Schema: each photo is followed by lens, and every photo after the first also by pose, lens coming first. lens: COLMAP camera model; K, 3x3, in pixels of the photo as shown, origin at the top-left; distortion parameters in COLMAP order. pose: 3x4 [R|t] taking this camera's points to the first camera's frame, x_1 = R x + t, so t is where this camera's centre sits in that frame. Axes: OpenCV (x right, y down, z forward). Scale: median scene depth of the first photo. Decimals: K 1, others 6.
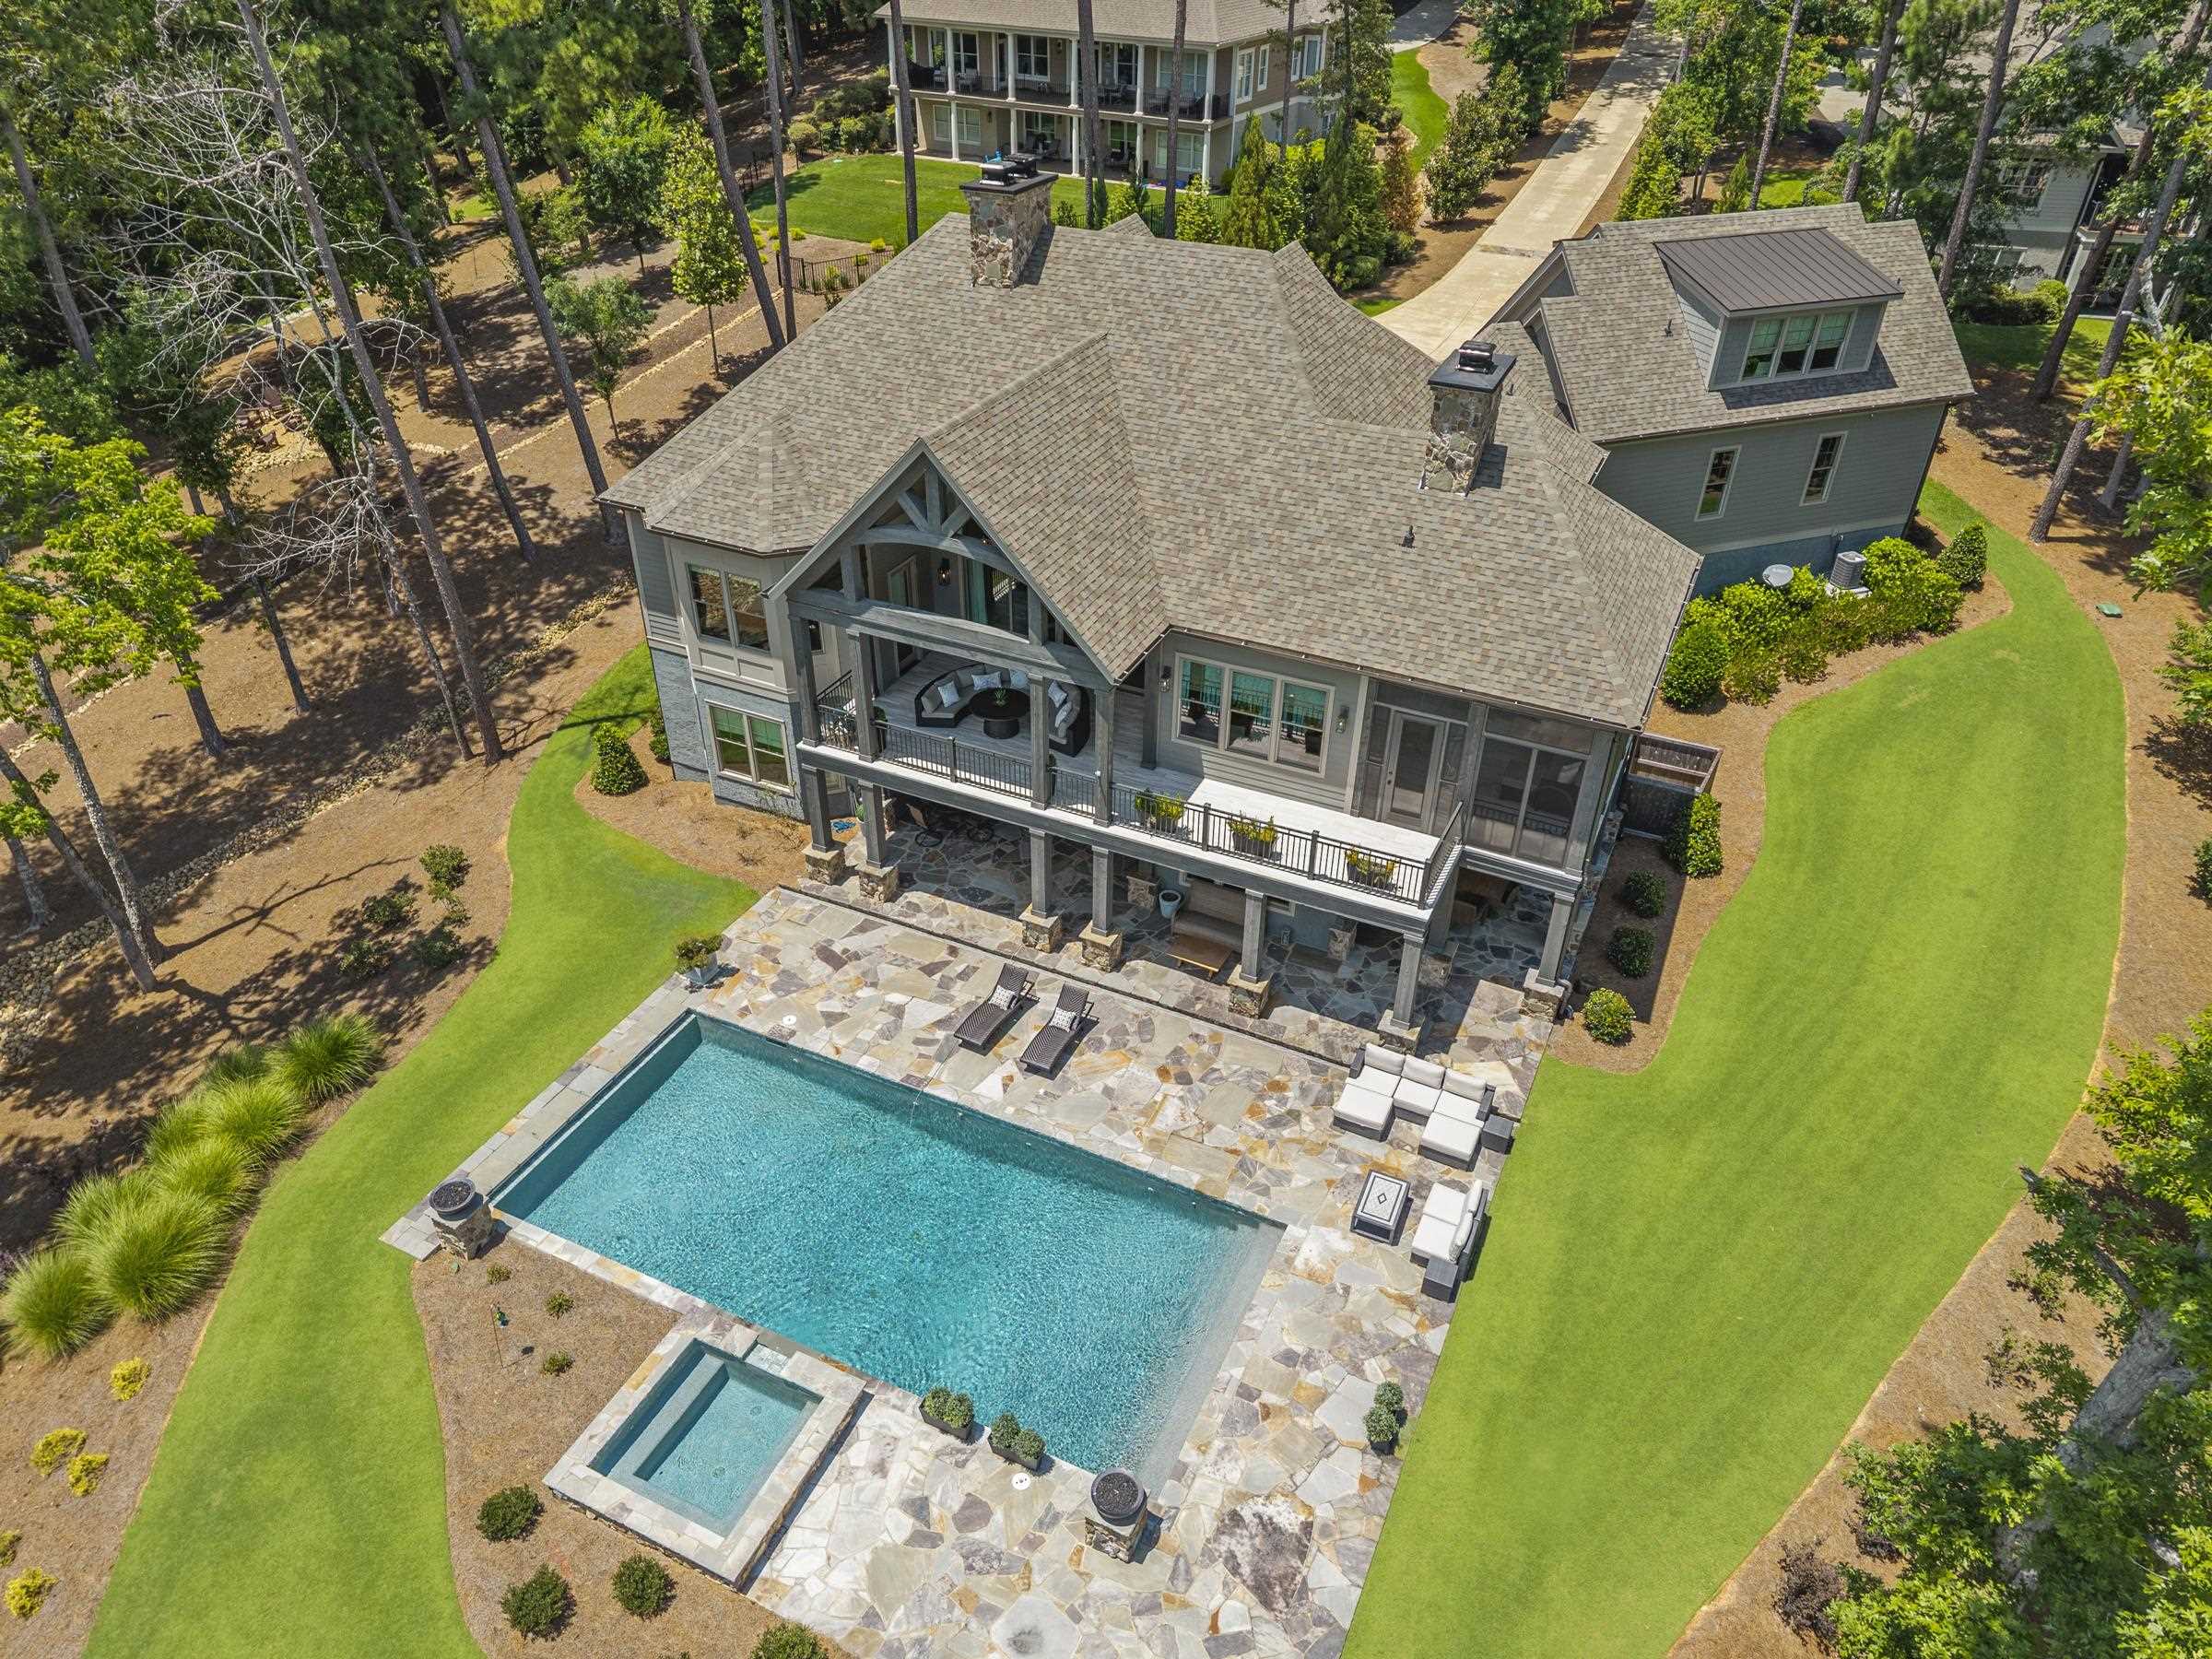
lens RADIAL K [[1462.0, 0, 1100.2], [0, 1462.0, 832.4], [0, 0, 1]] dist [0.029066, -0.007725]
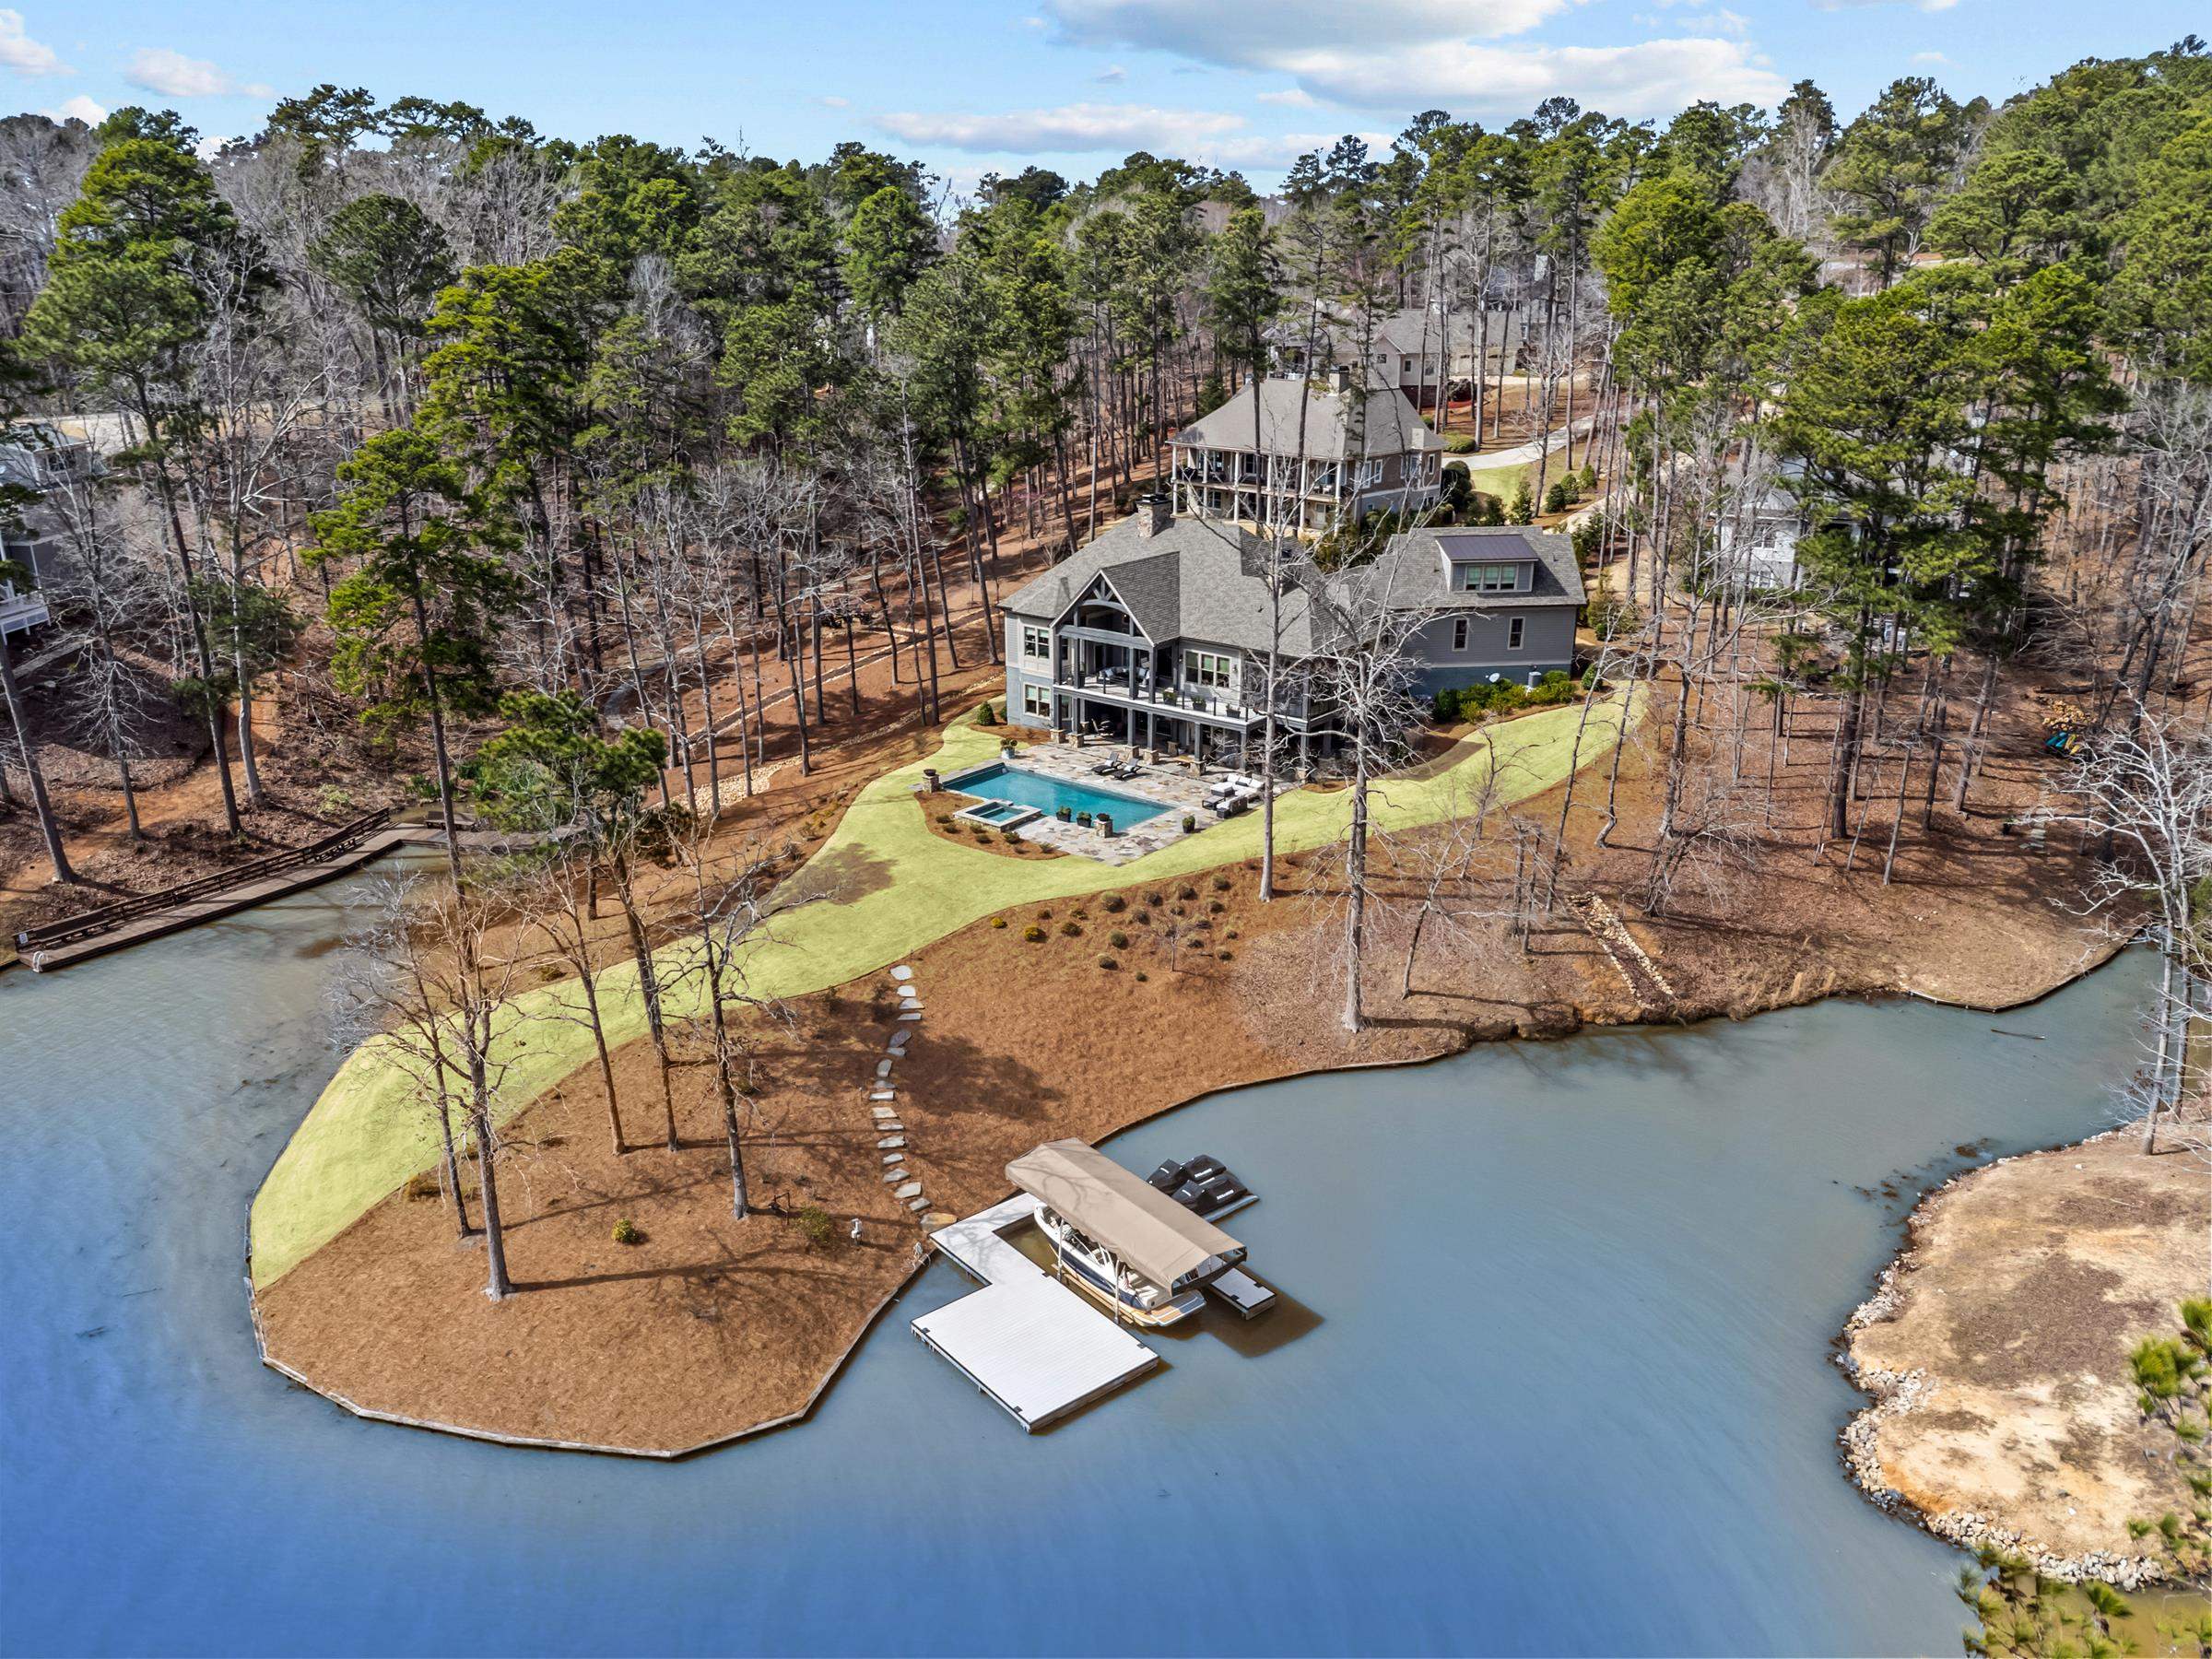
lens RADIAL K [[1643.4, 0, 1100.4], [0, 1643.4, 824.0], [0, 0, 1]] dist [0.015770, -0.000164]
pose [[0.971790, 0.065025, -0.226707, 0.665606], [-0.123787, 0.958823, -0.255606, 1.081864], [0.200752, 0.276459, 0.939824, -2.021400]]
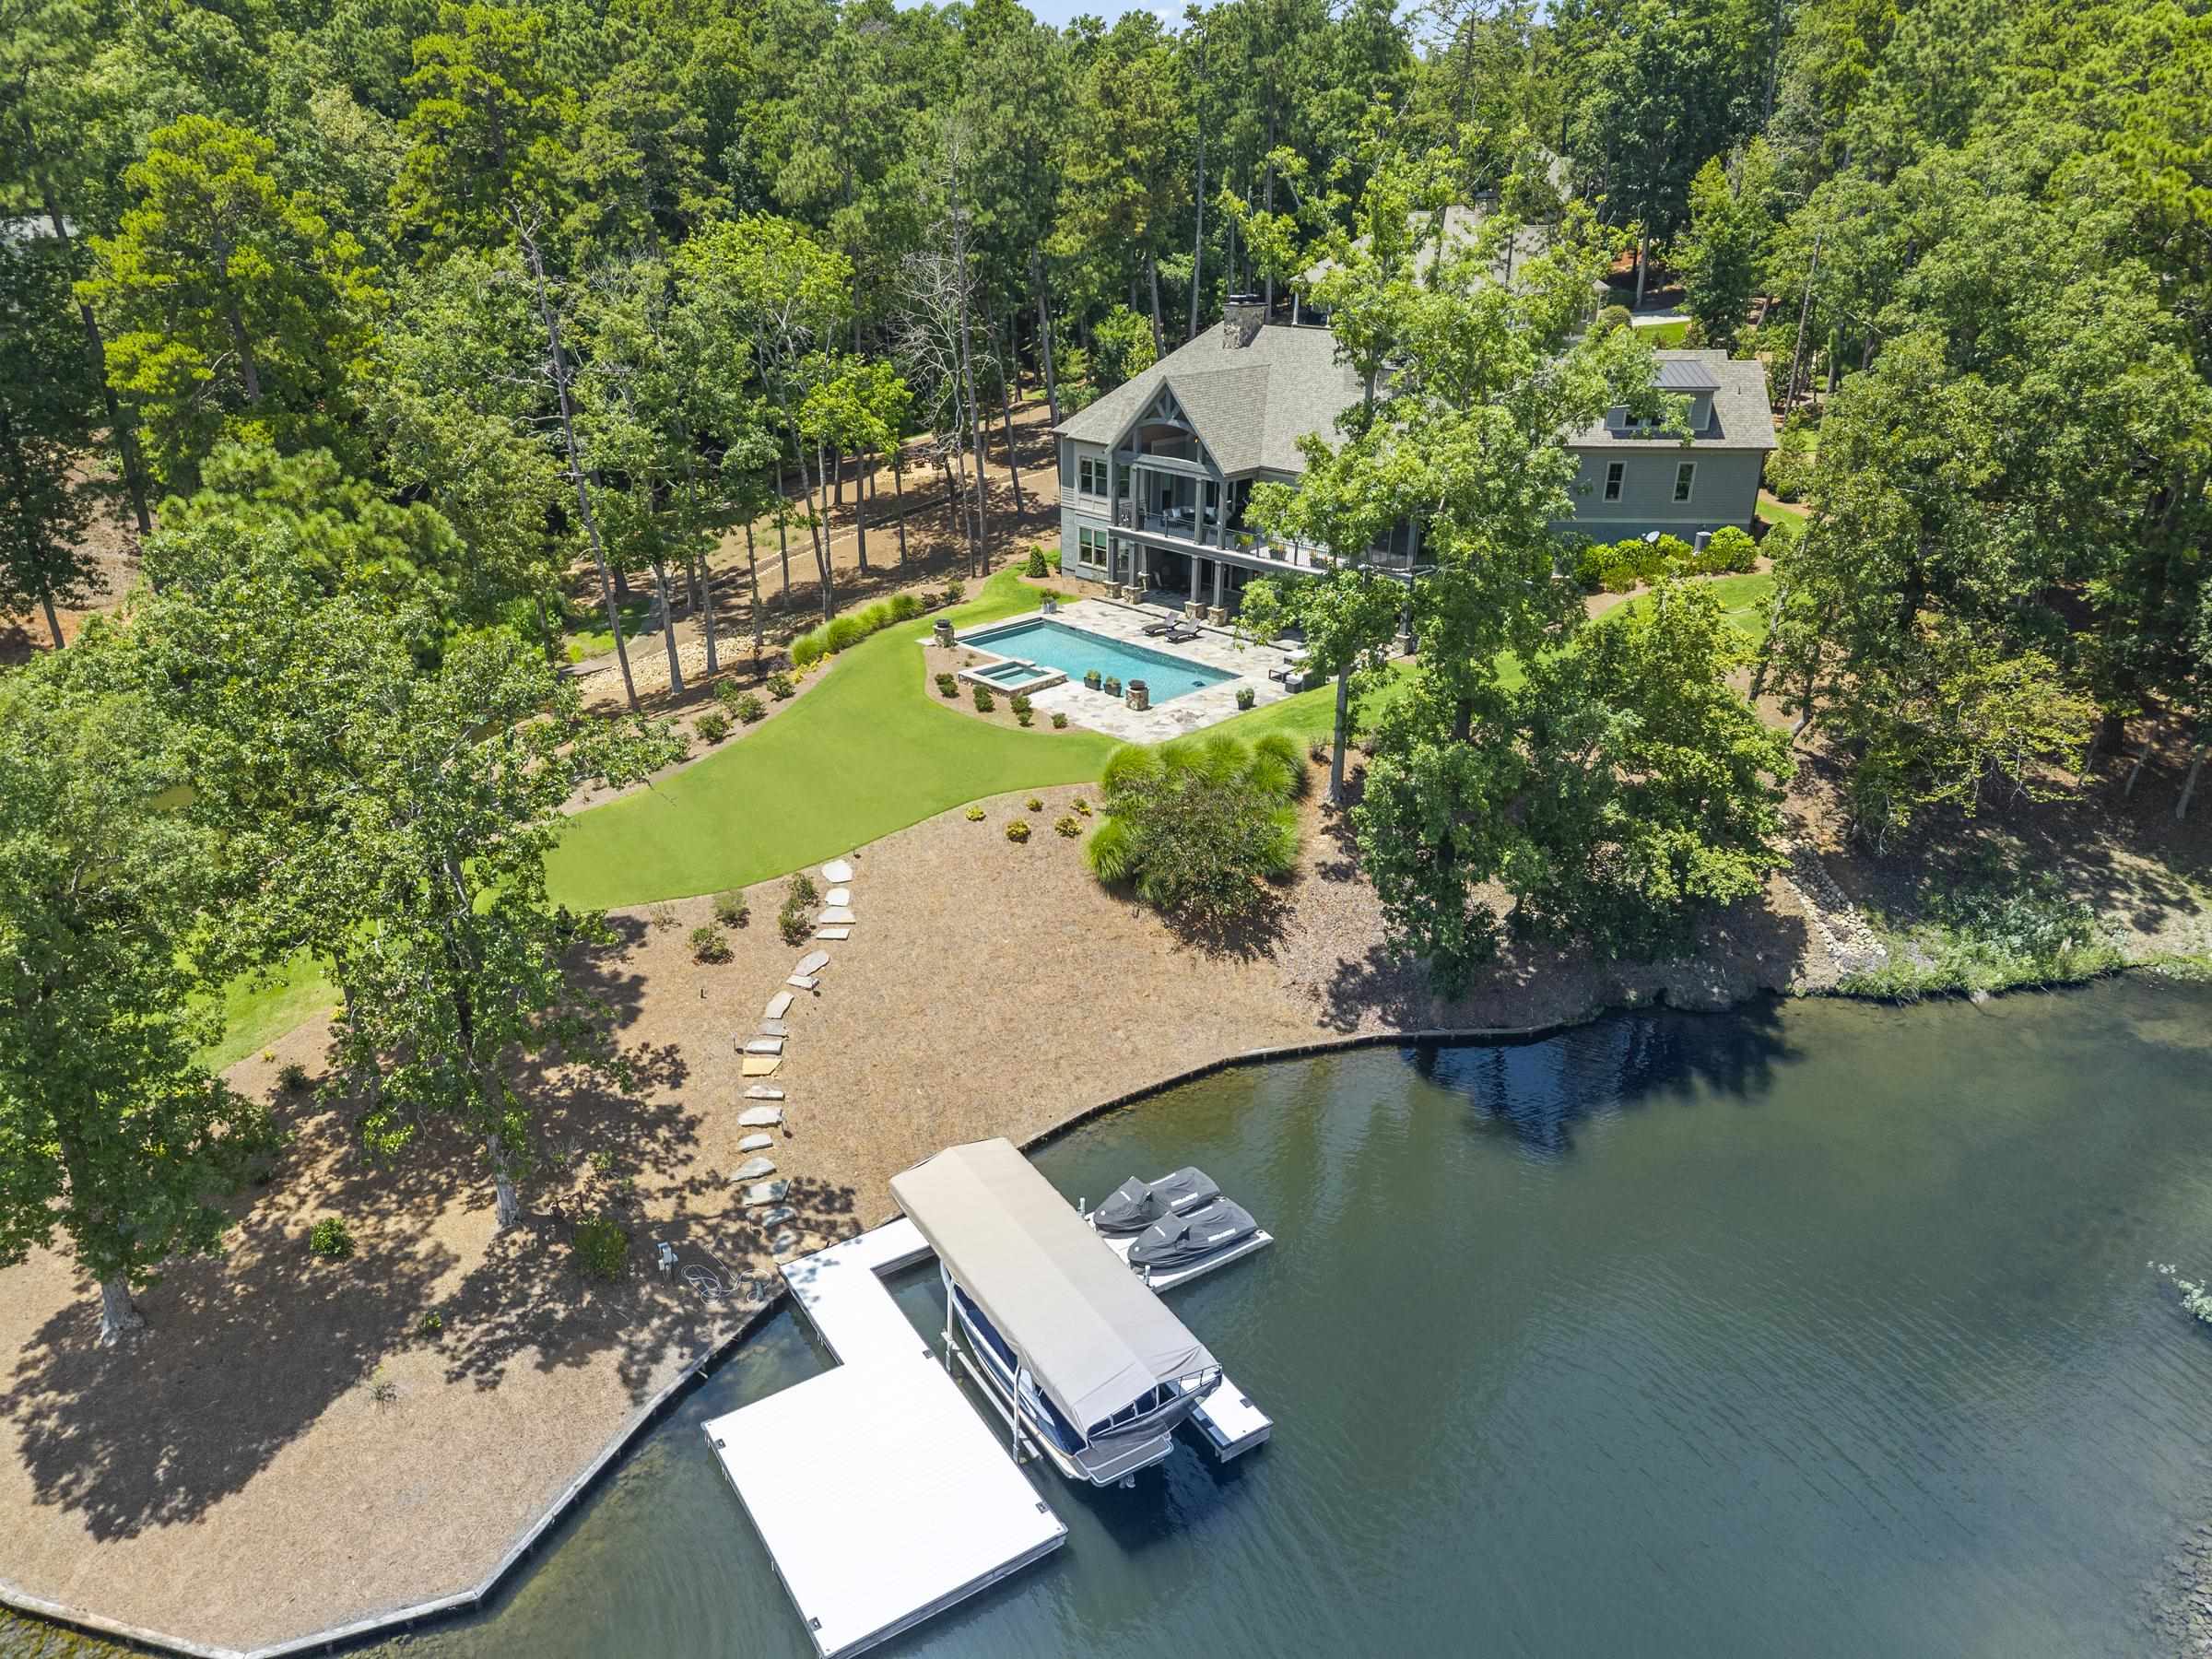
lens RADIAL K [[1462.0, 0, 1099.0], [0, 1462.0, 841.2], [0, 0, 1]] dist [0.029066, -0.007725]
pose [[0.940639, 0.137458, -0.310328, 0.625142], [-0.191543, 0.969795, -0.151024, 0.857861], [0.280195, 0.201500, 0.938557, -1.179541]]
